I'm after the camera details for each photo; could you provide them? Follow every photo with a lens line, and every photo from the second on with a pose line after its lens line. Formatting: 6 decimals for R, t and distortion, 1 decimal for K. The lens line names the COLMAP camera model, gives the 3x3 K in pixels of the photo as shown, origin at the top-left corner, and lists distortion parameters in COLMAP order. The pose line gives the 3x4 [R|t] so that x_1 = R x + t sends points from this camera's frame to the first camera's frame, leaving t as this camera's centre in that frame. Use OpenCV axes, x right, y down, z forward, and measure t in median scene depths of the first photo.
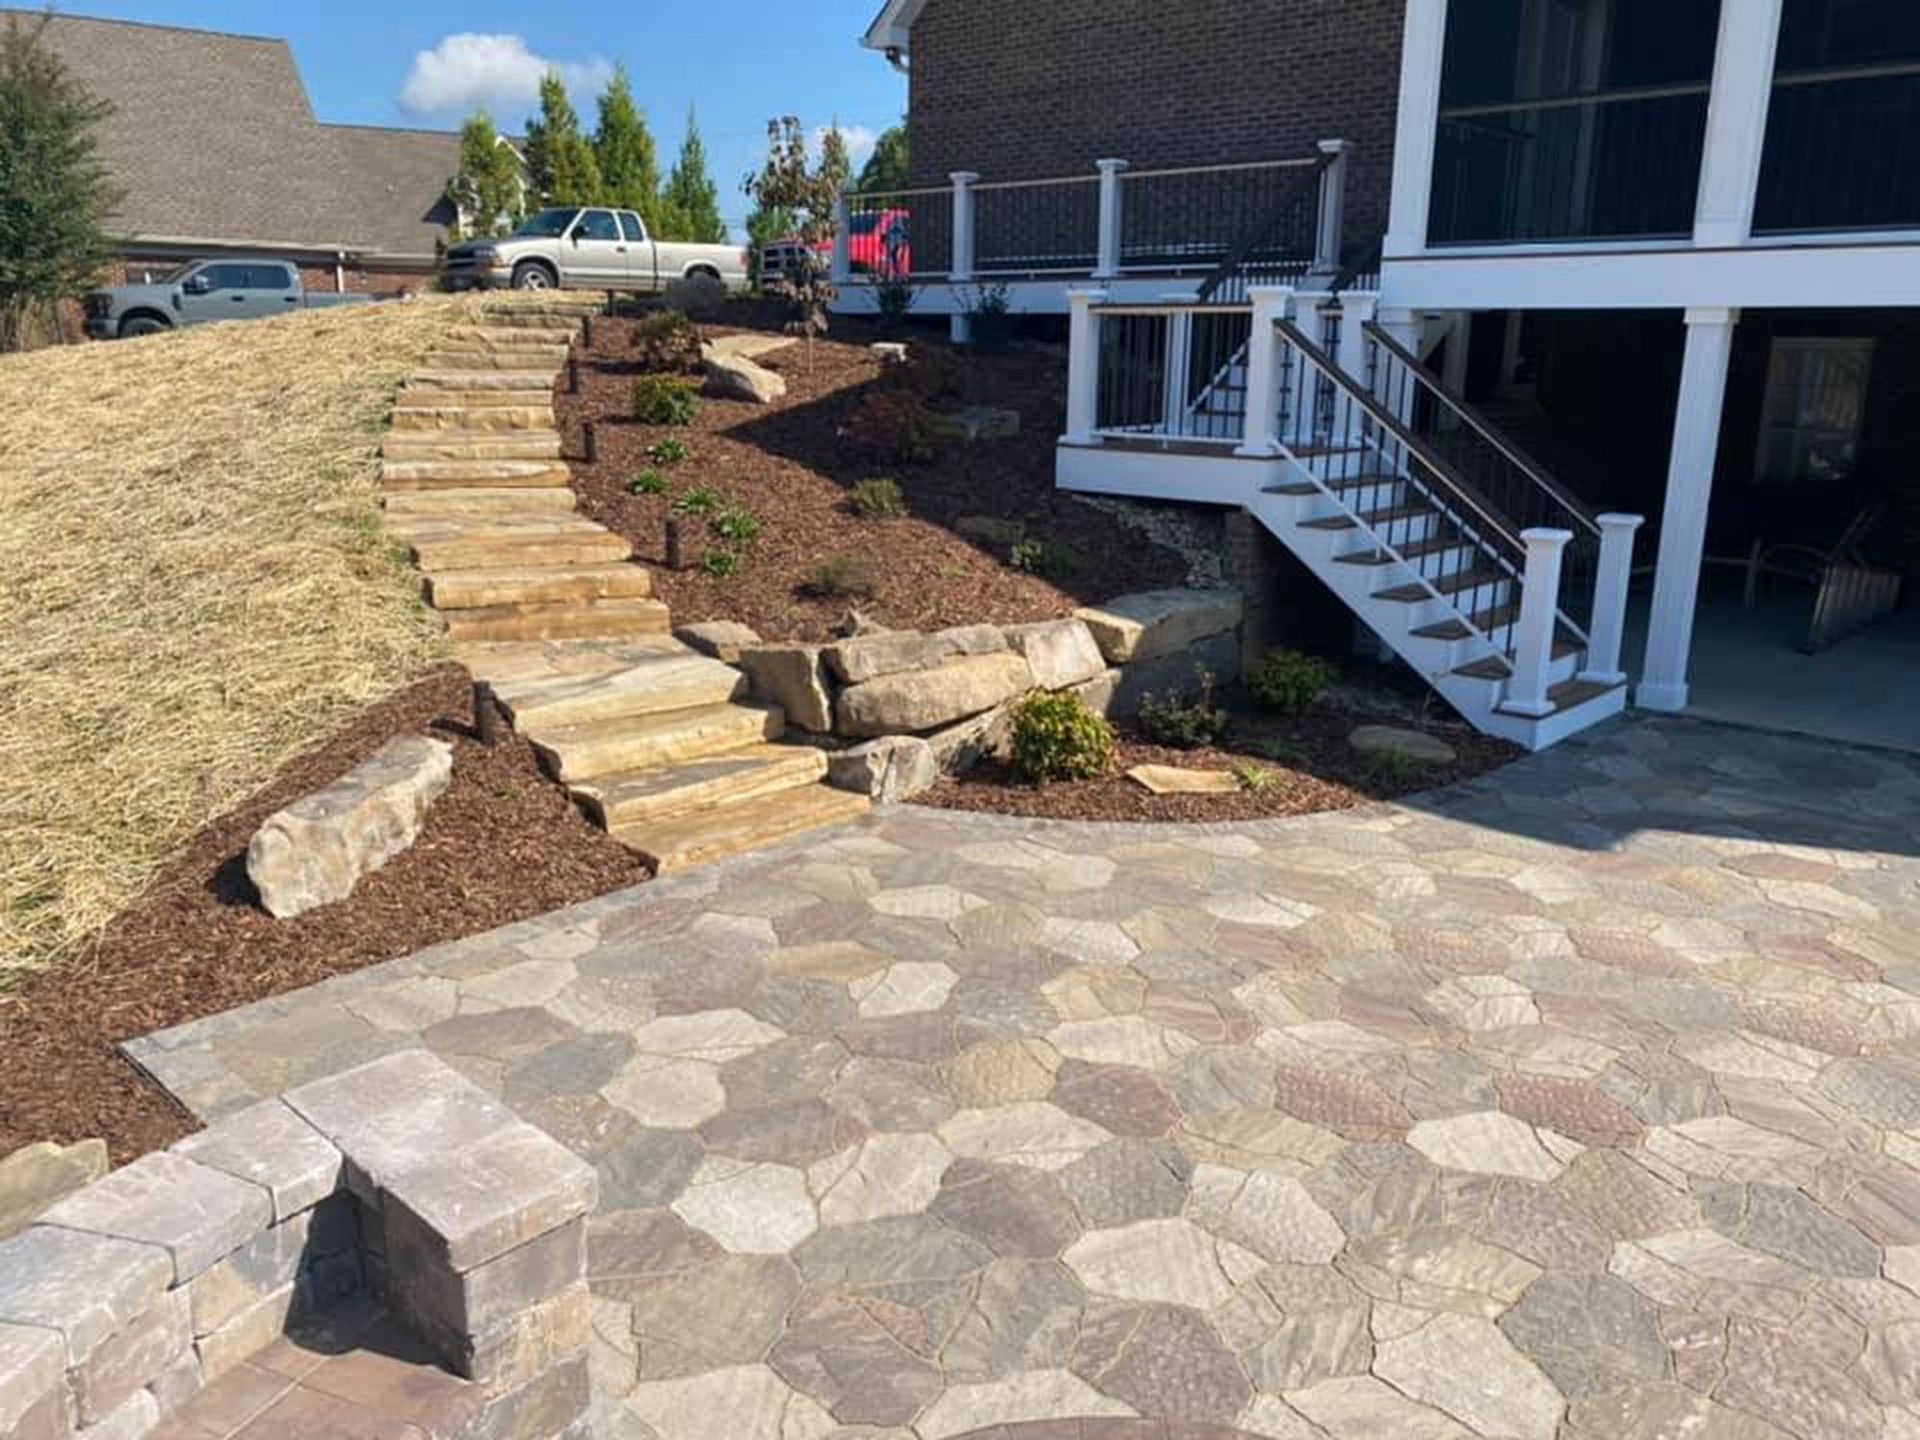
lens RADIAL K [[1495.9, 0, 884.9], [0, 1495.9, 721.4], [0, 0, 1]] dist [0.078136, -0.138941]
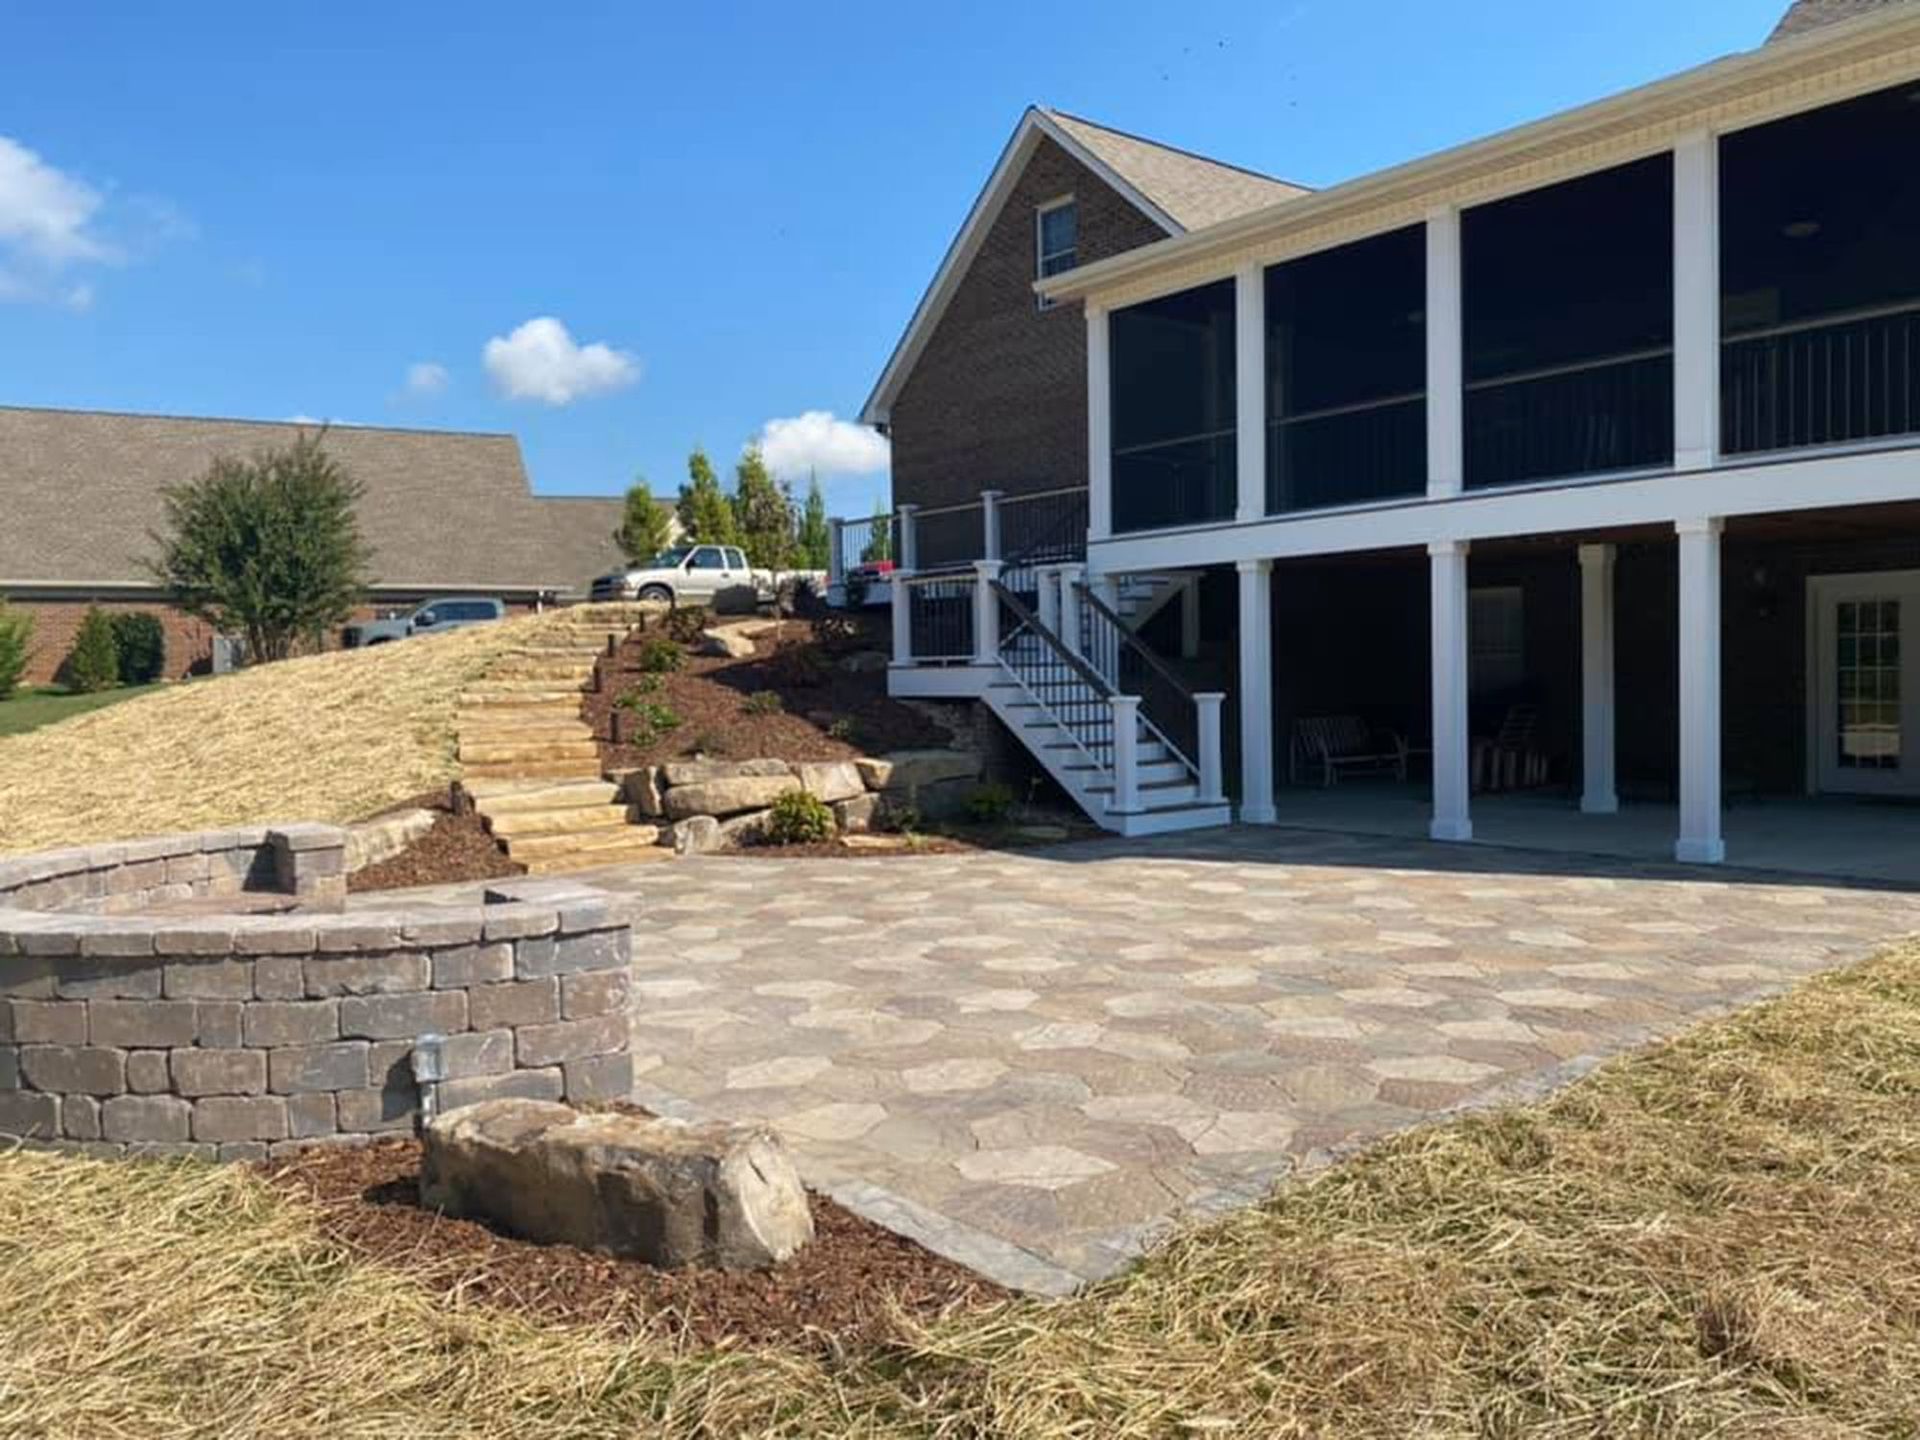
lens RADIAL K [[1560.2, 0, 960.0], [0, 1560.2, 720.0], [0, 0, 1]] dist [-0.006065, -0.172889]
pose [[0.992033, -0.026480, -0.123160, 0.421868], [-0.001552, 0.975015, -0.222134, 0.238655], [0.125965, 0.220555, 0.967206, -0.548895]]
